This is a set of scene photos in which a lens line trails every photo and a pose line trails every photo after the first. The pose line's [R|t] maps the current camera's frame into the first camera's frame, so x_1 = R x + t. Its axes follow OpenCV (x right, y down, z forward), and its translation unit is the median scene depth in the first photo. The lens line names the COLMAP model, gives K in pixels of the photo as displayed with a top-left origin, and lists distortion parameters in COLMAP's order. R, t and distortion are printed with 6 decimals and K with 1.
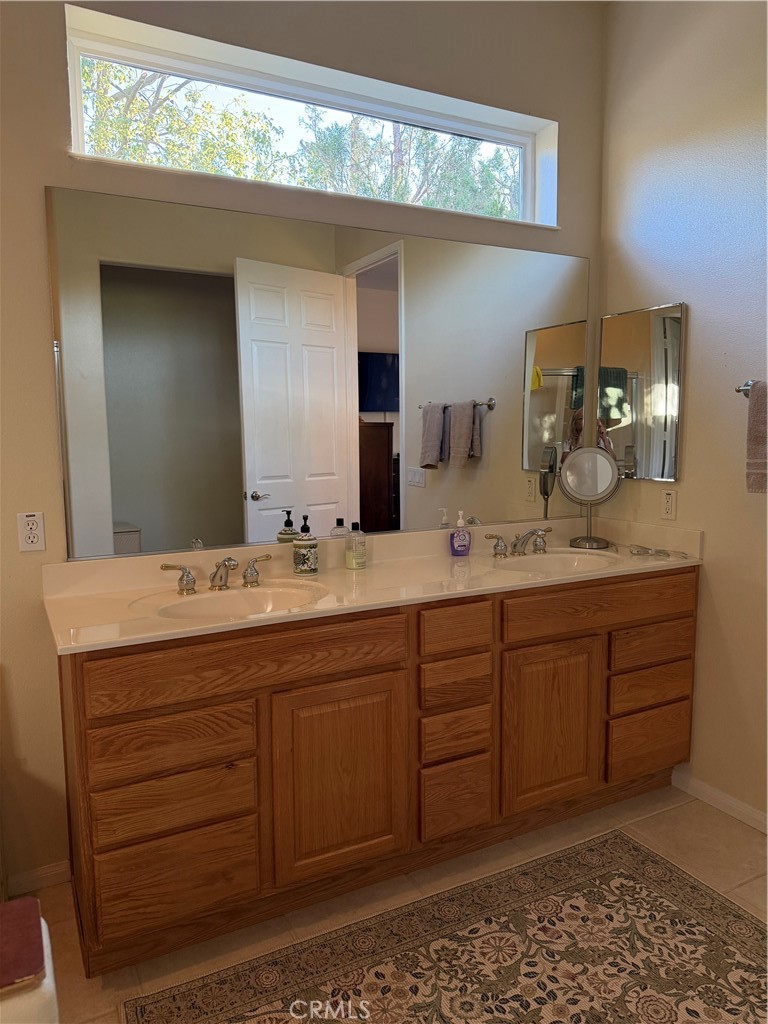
lens RADIAL K [[717.5, 0, 384.0], [0, 717.5, 512.0], [0, 0, 1]] dist [0.064479, -0.084888]
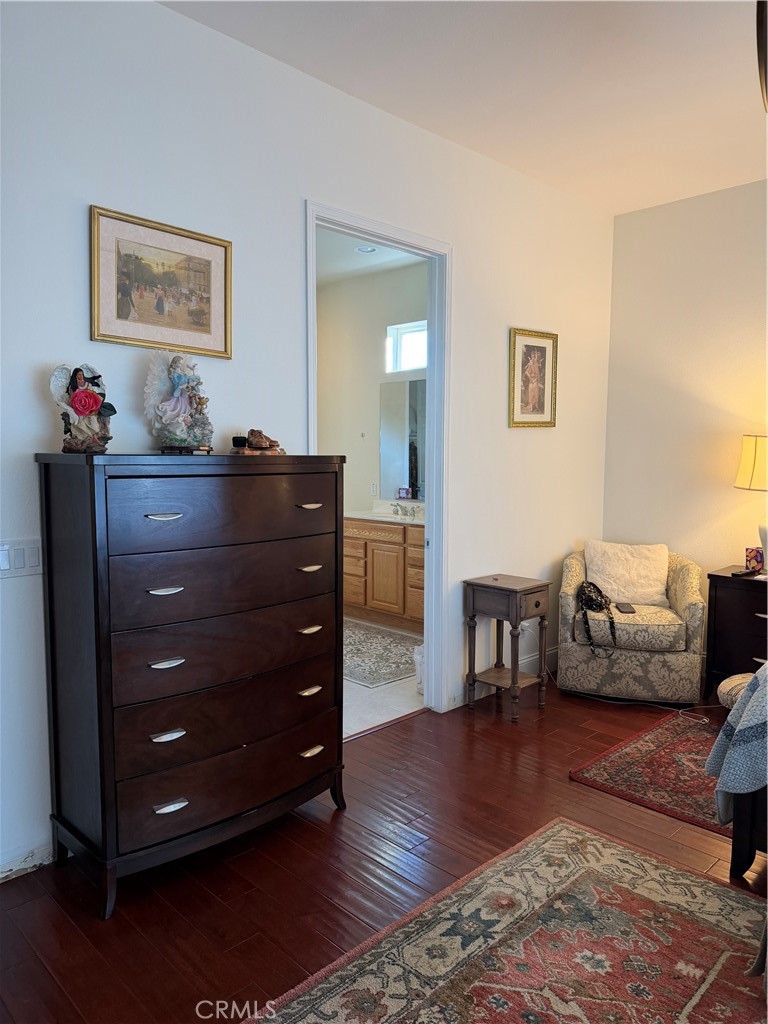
lens RADIAL K [[717.5, 0, 384.0], [0, 717.5, 512.0], [0, 0, 1]] dist [0.064479, -0.084888]
pose [[0.289374, 0.089872, -0.952988, 2.848386], [-0.129831, 0.990068, 0.053945, -0.055205], [0.948371, 0.108117, 0.298168, 0.112387]]
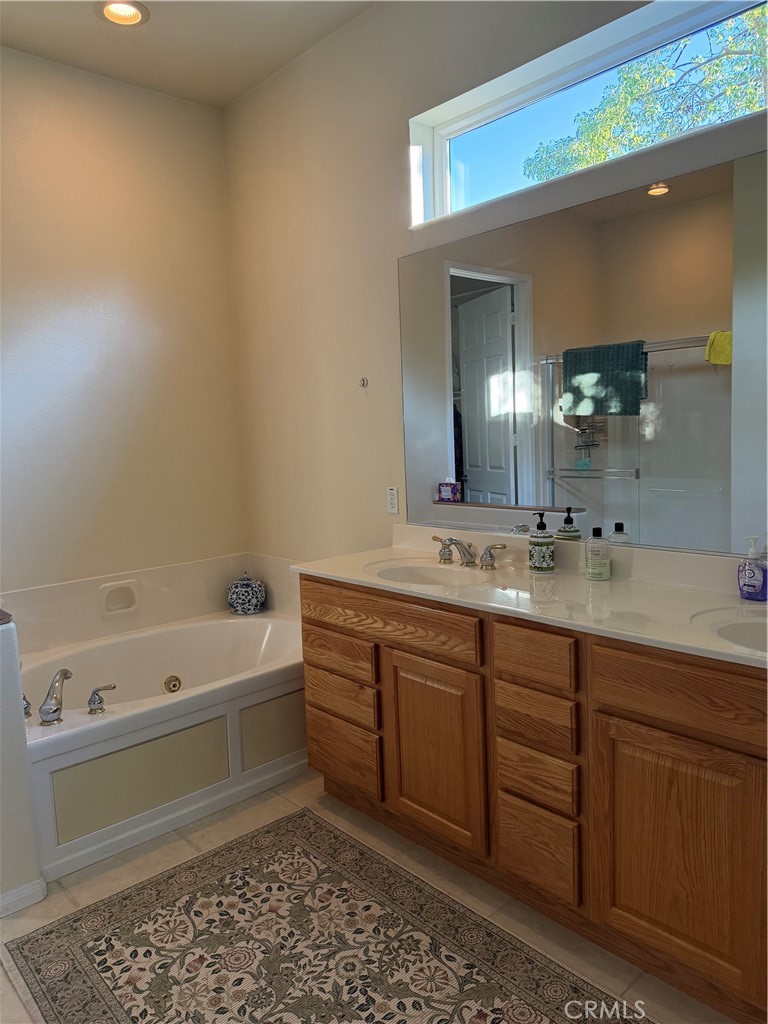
lens RADIAL K [[713.7, 0, 378.6], [0, 713.7, 478.2], [0, 0, 1]] dist [-0.033408, -0.002697]
pose [[0.251238, 0.064540, -0.965771, 0.995986], [-0.087795, 0.995181, 0.043667, -0.084737], [0.963935, 0.073819, 0.255694, 0.660385]]
